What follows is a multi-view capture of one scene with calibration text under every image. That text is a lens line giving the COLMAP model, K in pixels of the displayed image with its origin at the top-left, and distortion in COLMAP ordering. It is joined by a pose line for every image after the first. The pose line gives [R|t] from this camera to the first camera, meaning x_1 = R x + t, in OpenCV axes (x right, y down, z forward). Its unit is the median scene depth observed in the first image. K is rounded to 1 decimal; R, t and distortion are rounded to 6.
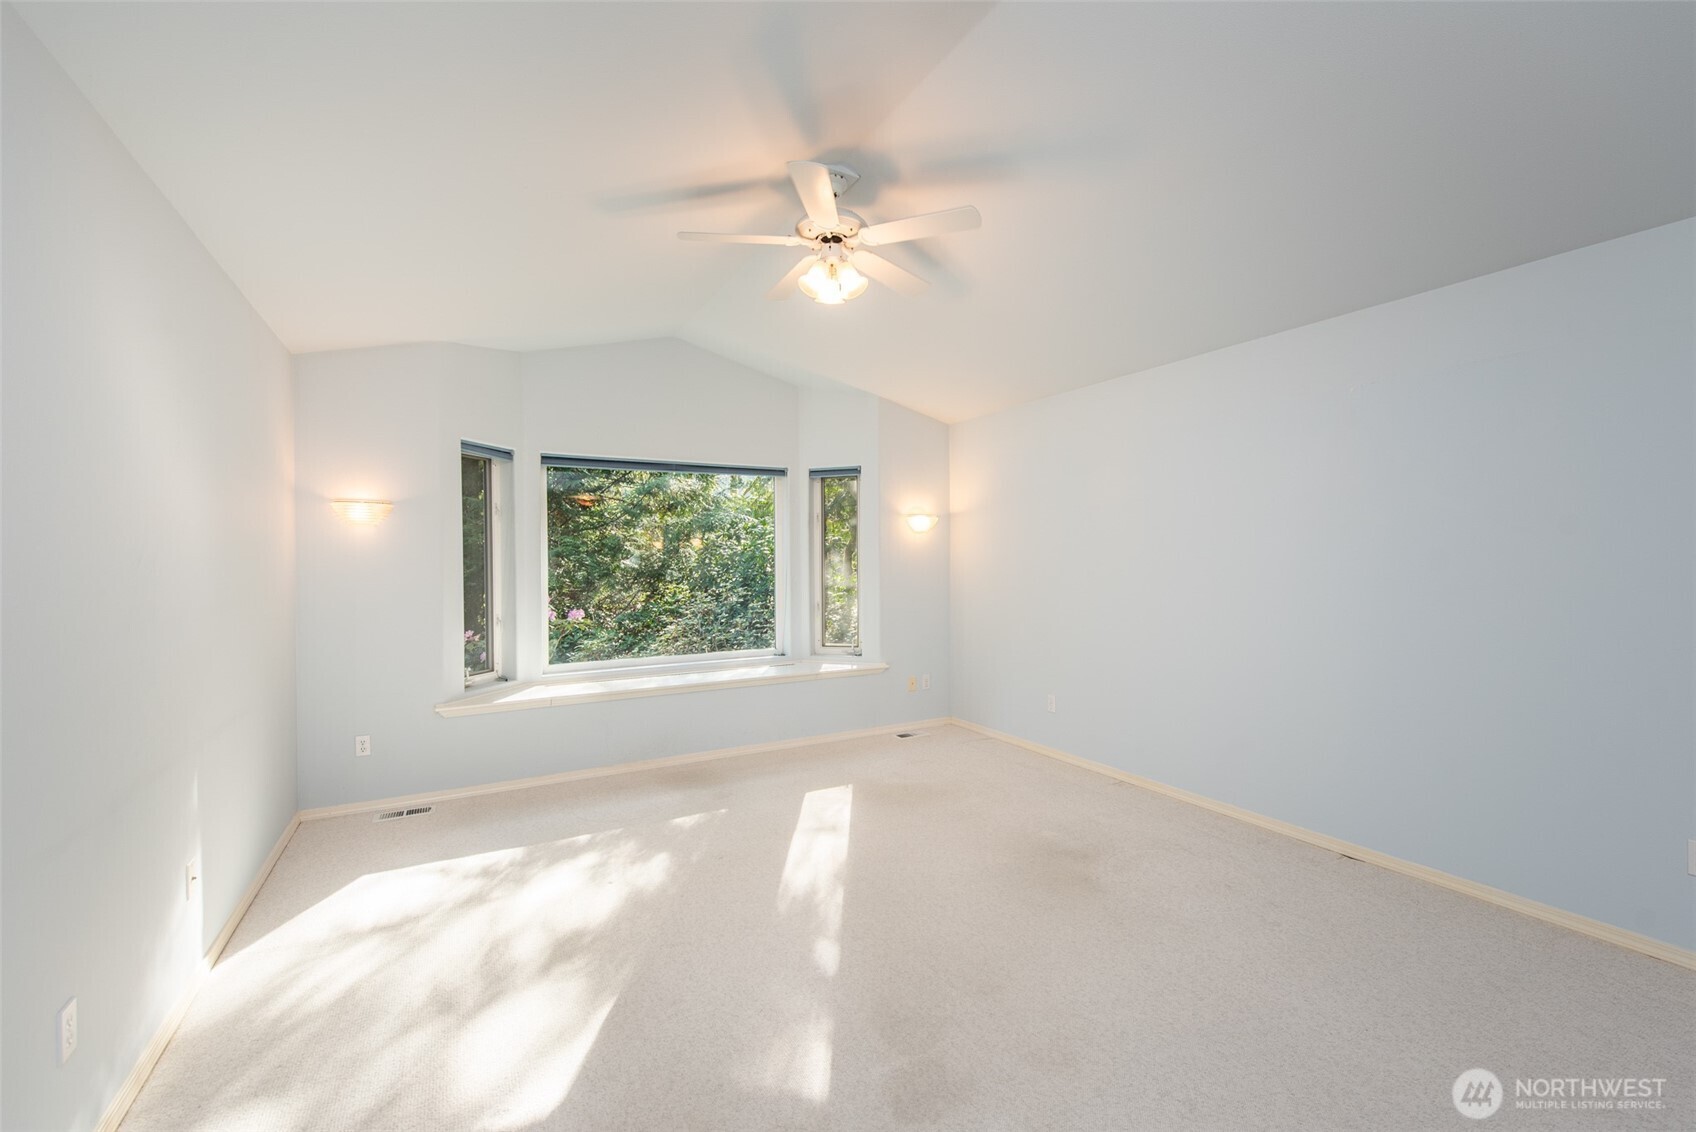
lens RADIAL K [[704.6, 0, 894.3], [0, 704.6, 567.4], [0, 0, 1]] dist [0.000469, -0.000033]
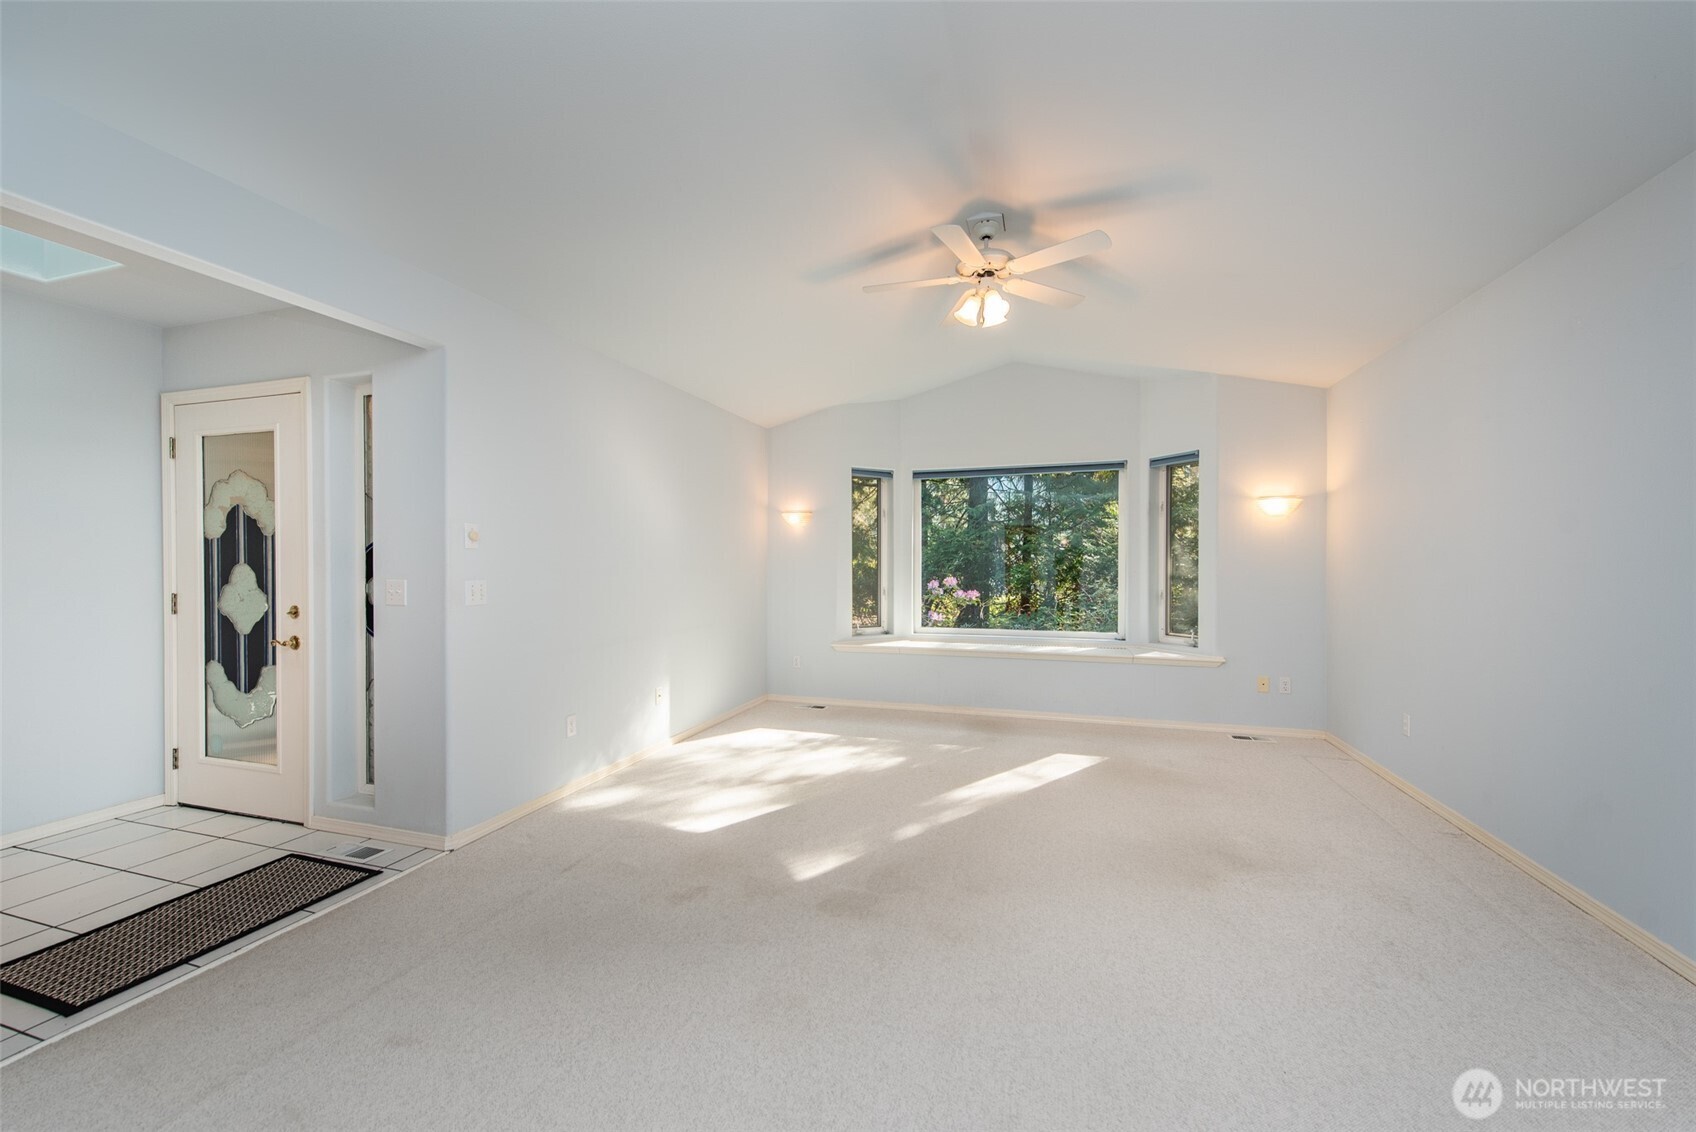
lens RADIAL K [[676.7, 0, 848.0], [0, 676.7, 566.0], [0, 0, 1]] dist [0.007290, -0.000057]
pose [[0.672902, 0.011368, -0.739644, 0.413461], [-0.010408, 0.999928, 0.005900, 0.017755], [0.739658, 0.003728, 0.672973, 0.025460]]
